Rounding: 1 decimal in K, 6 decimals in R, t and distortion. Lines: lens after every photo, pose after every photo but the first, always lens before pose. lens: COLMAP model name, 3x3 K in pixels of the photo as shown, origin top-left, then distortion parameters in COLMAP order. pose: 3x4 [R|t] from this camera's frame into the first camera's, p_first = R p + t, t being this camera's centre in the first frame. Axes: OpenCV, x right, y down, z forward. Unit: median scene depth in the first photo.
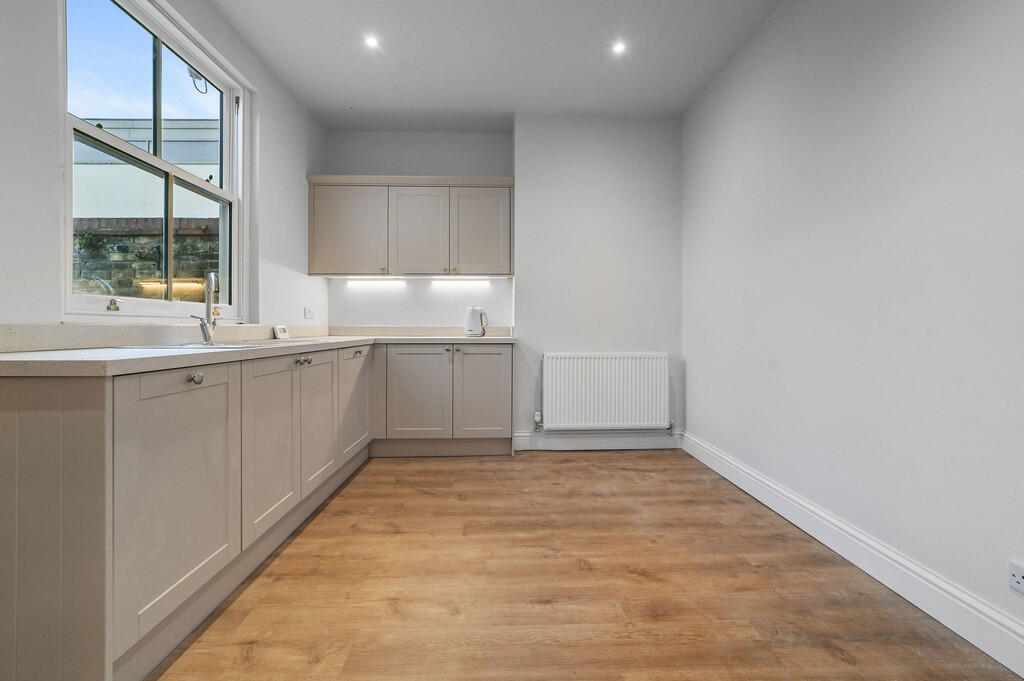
lens RADIAL K [[404.8, 0, 520.1], [0, 404.8, 326.2], [0, 0, 1]] dist [-0.014333, 0.003011]
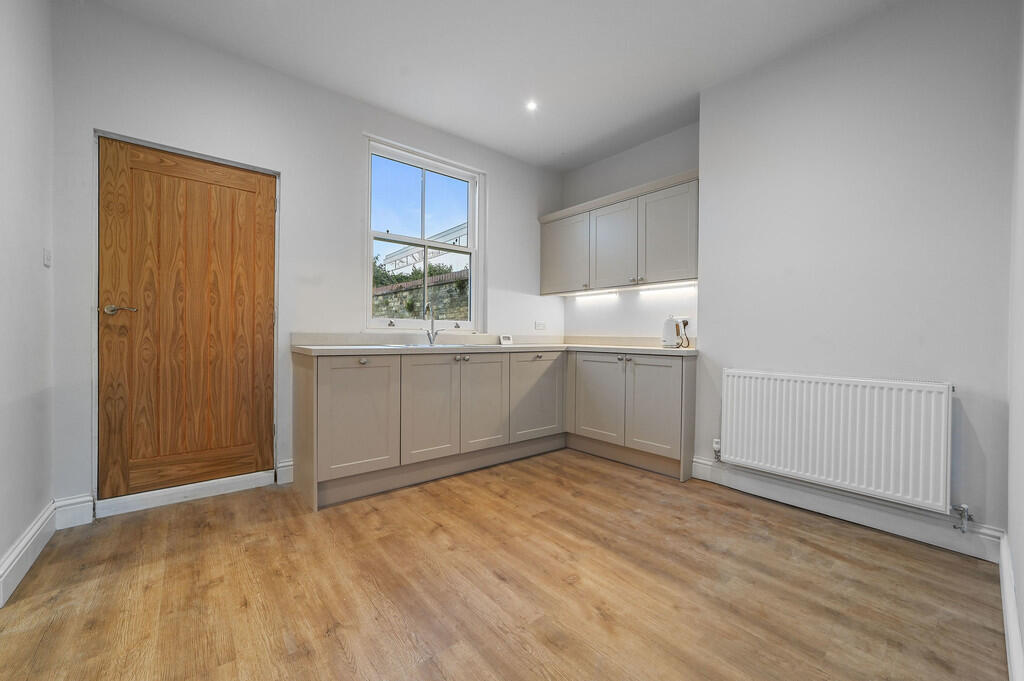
lens RADIAL K [[404.8, 0, 513.0], [0, 404.8, 339.4], [0, 0, 1]] dist [-0.014333, 0.003011]
pose [[0.603620, 0.013652, -0.797155, 0.540014], [-0.007321, 0.999906, 0.011581, -0.002001], [0.797239, -0.001154, 0.603663, 0.185754]]
